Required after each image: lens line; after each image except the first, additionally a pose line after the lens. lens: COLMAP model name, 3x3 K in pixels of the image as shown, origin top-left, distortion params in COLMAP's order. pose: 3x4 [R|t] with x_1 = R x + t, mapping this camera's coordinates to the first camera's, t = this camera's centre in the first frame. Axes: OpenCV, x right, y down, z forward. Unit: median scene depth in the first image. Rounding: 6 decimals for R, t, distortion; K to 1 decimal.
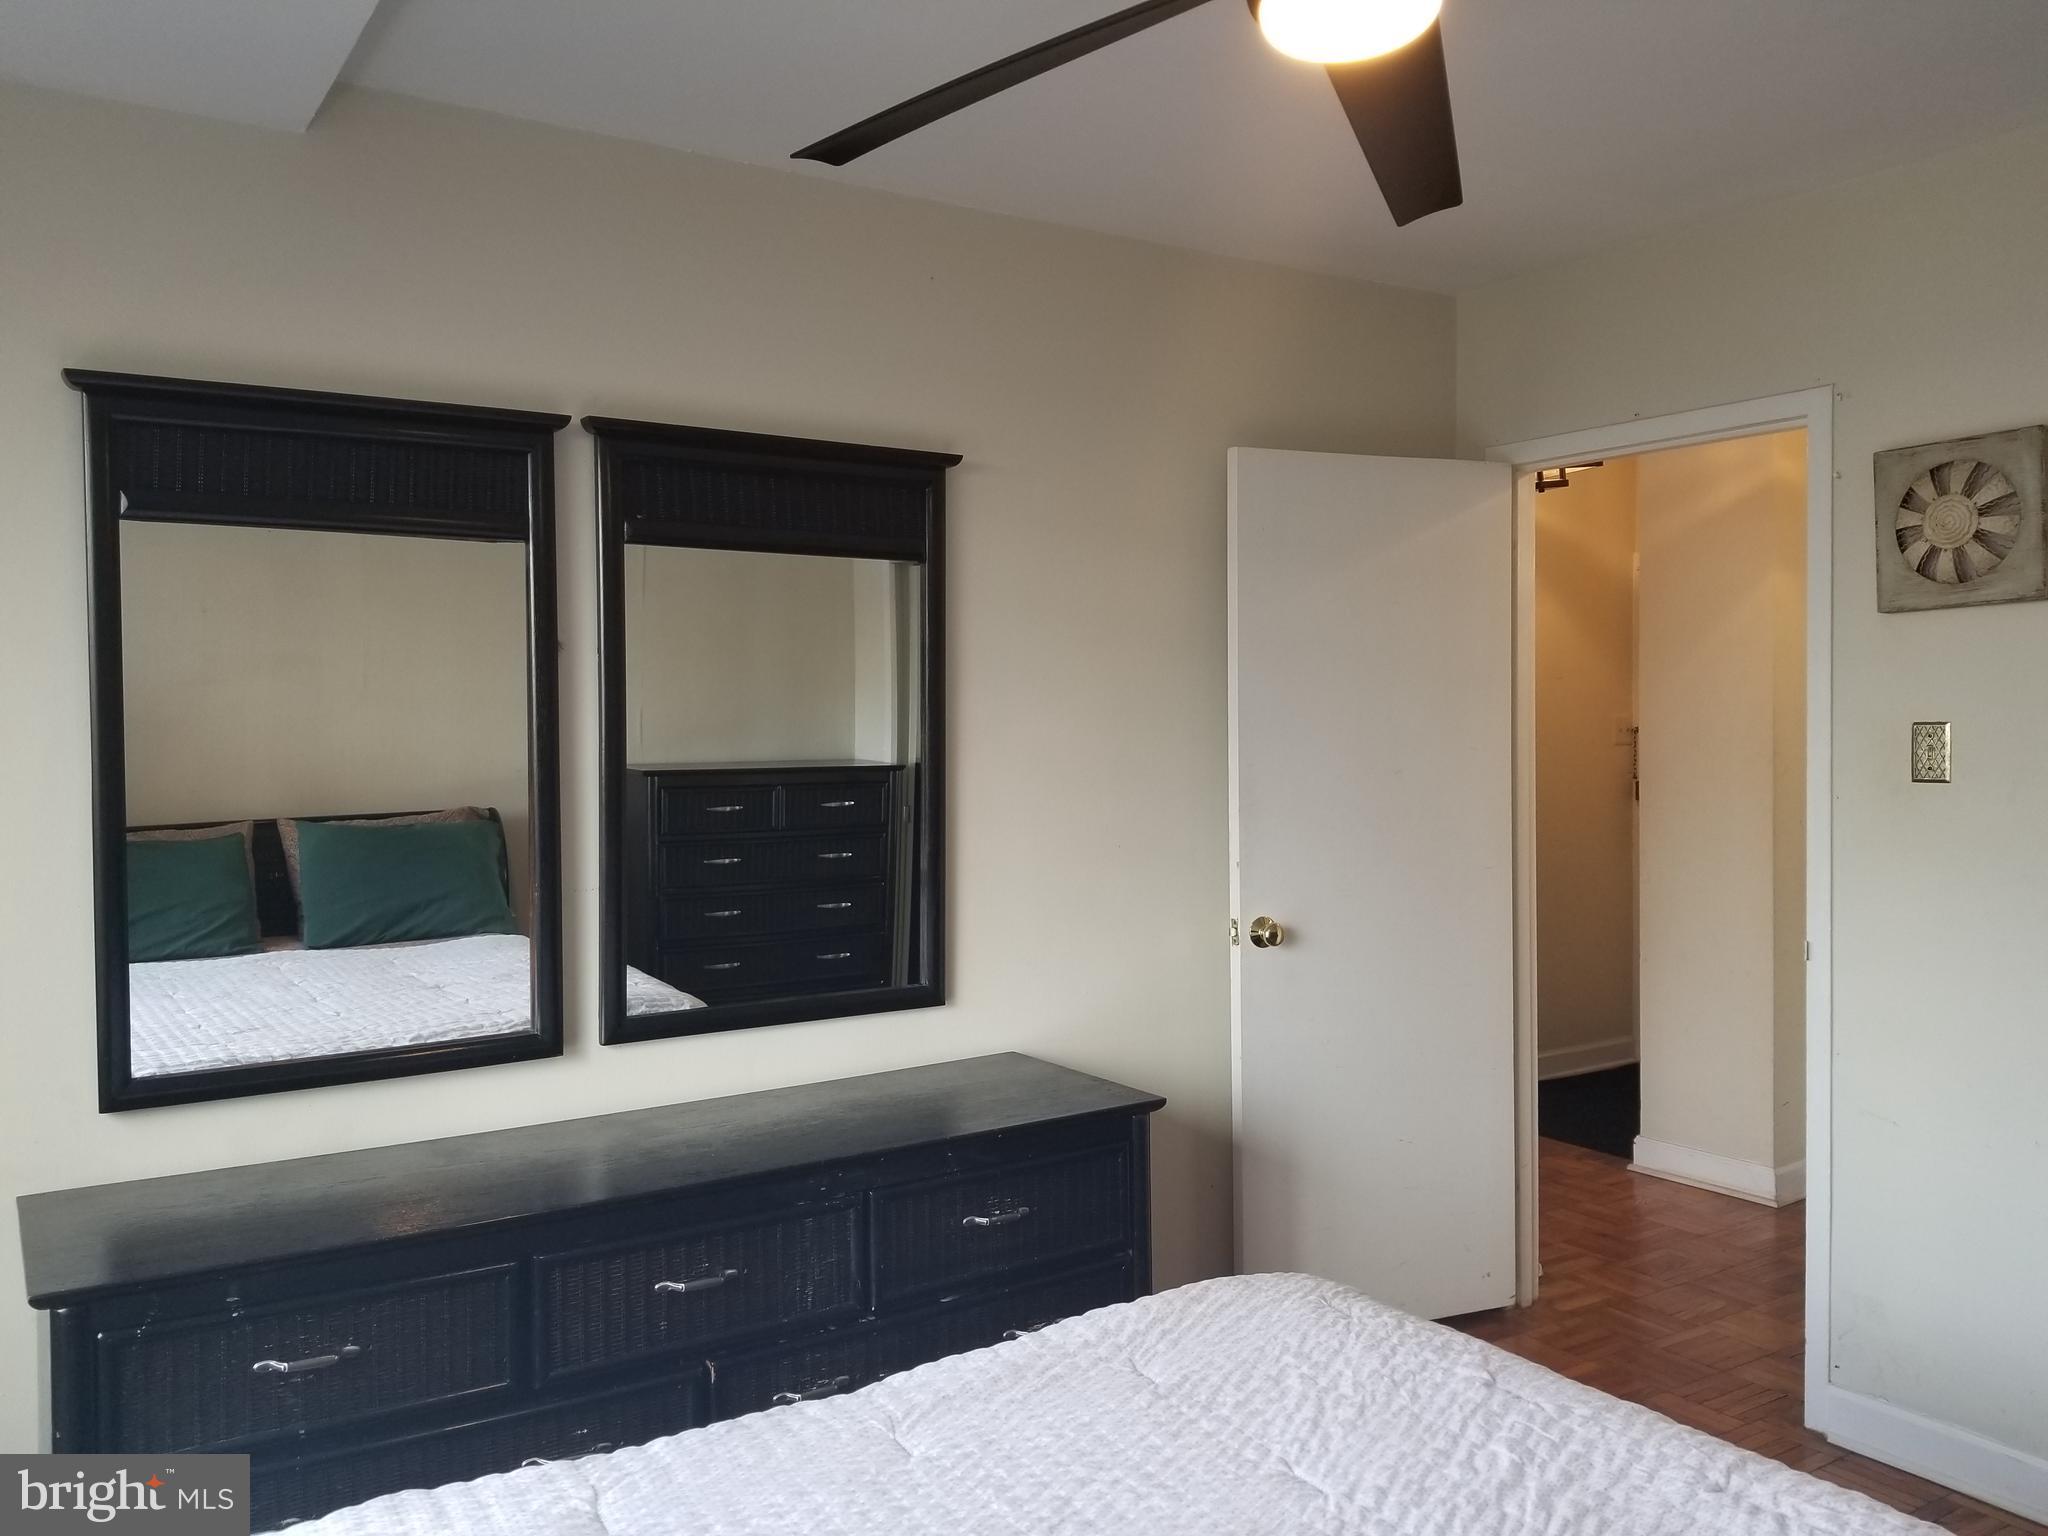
lens RADIAL K [[1629.7, 0, 1015.4], [0, 1629.7, 737.8], [0, 0, 1]] dist [0.002542, 0.000667]
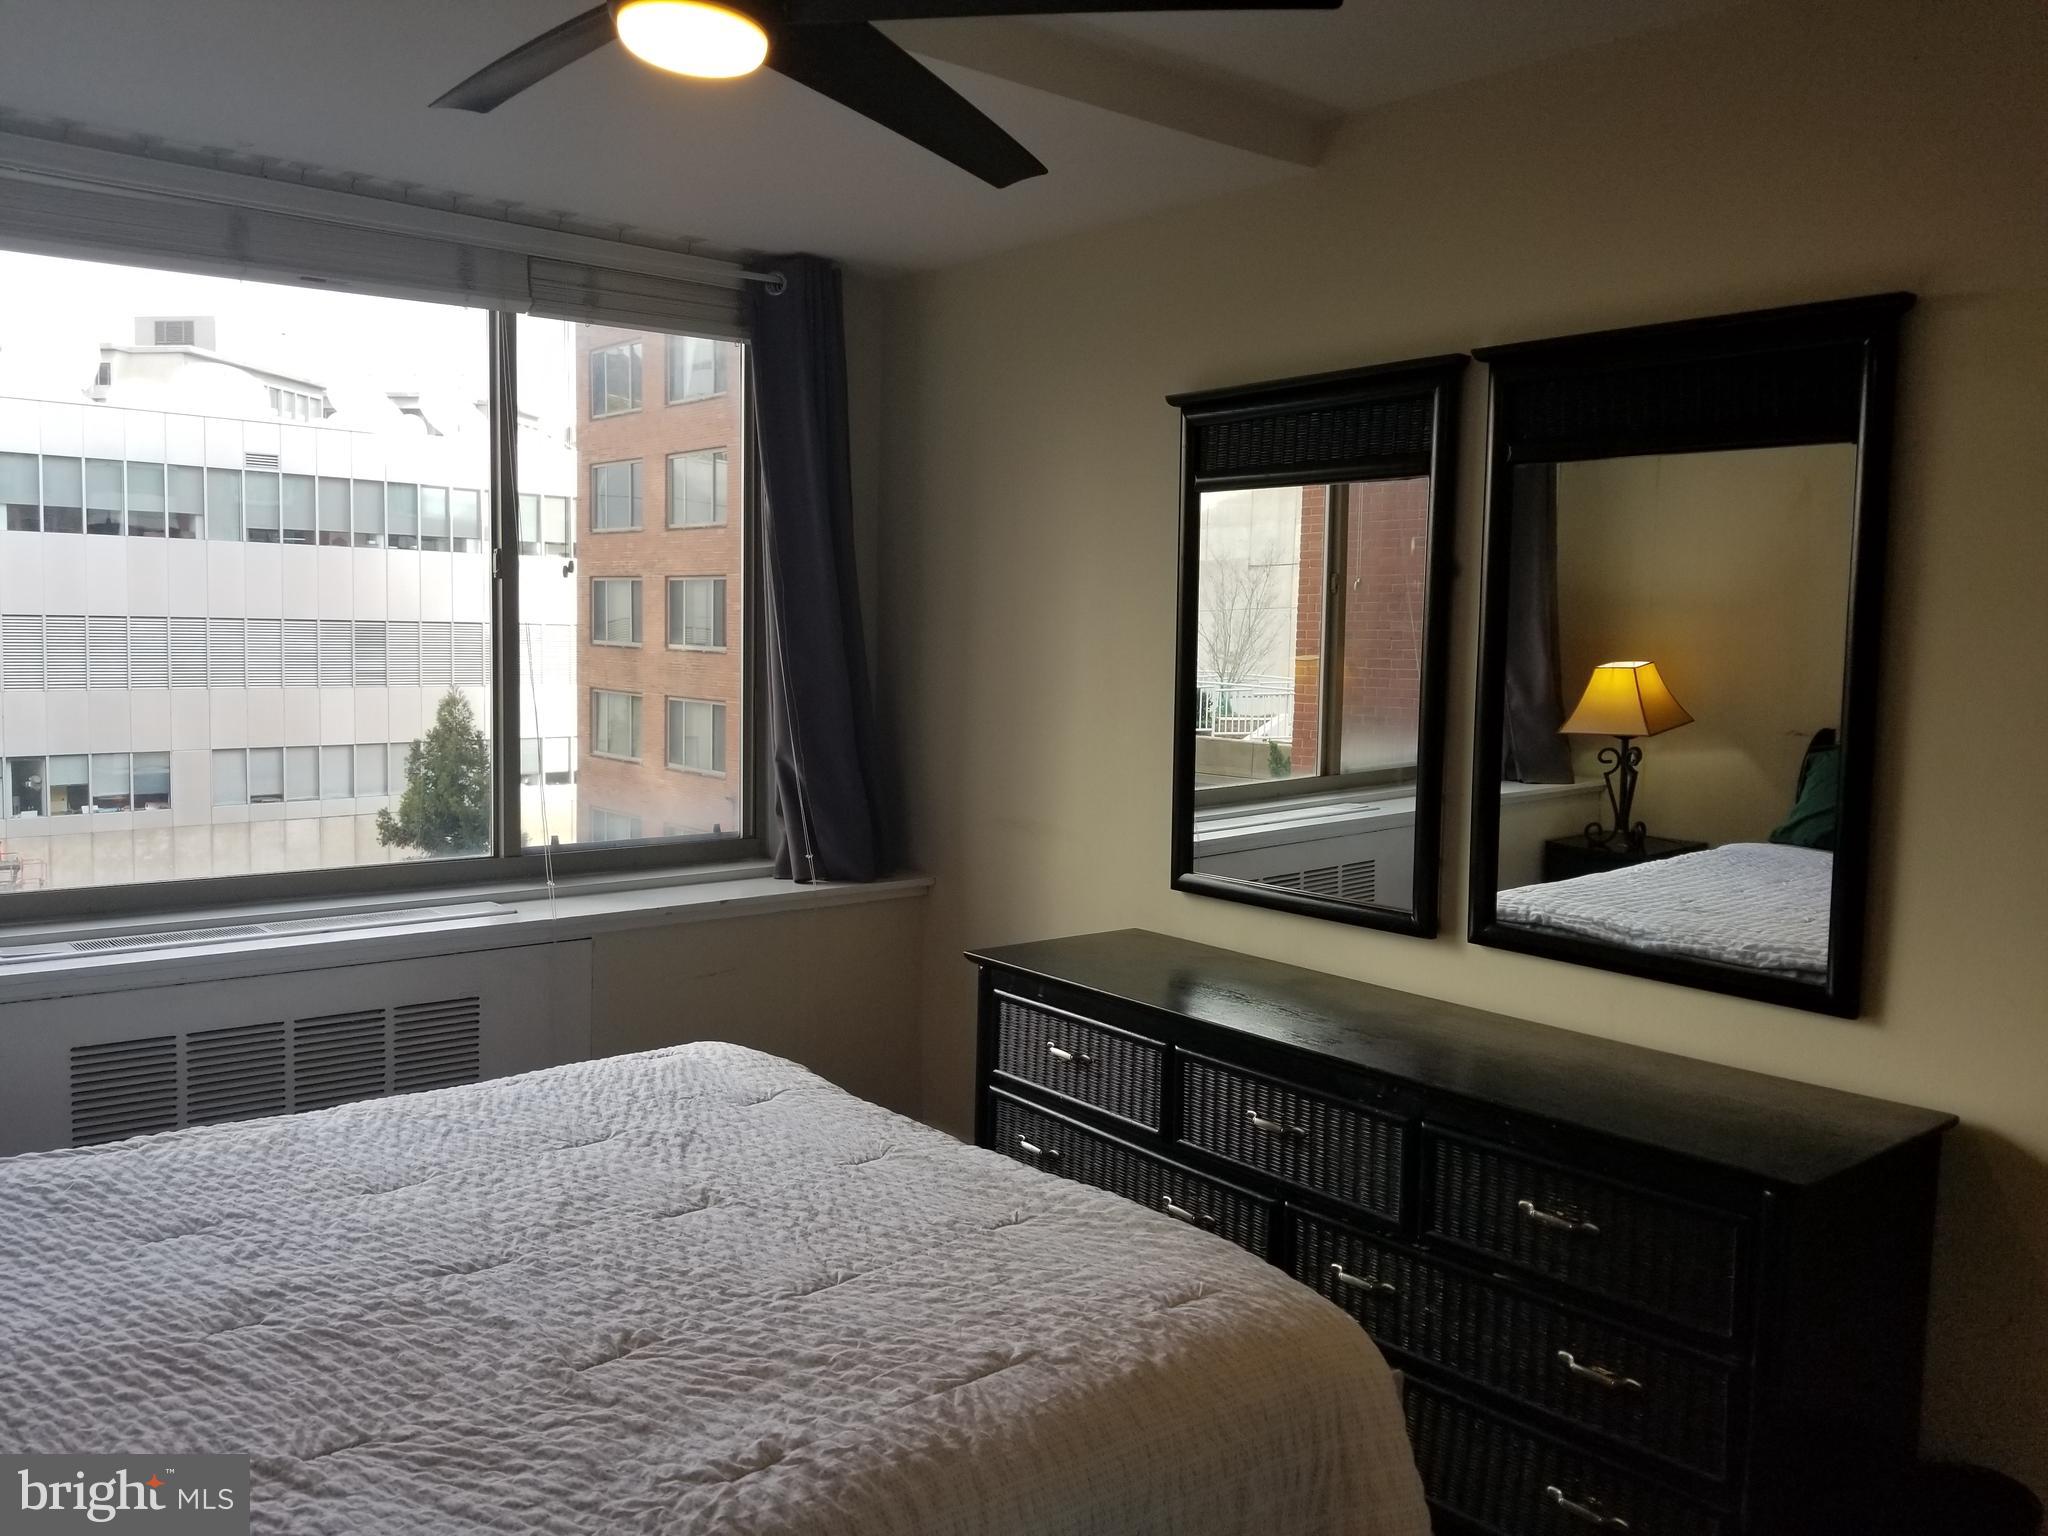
lens RADIAL K [[1630.2, 0, 1024.0], [0, 1630.2, 768.0], [0, 0, 1]] dist [0.115741, 0.001503]
pose [[0.107283, 0.099338, -0.989253, 0.904647], [-0.031252, 0.994841, 0.096510, -0.024798], [0.993737, 0.020562, 0.109834, 0.681281]]
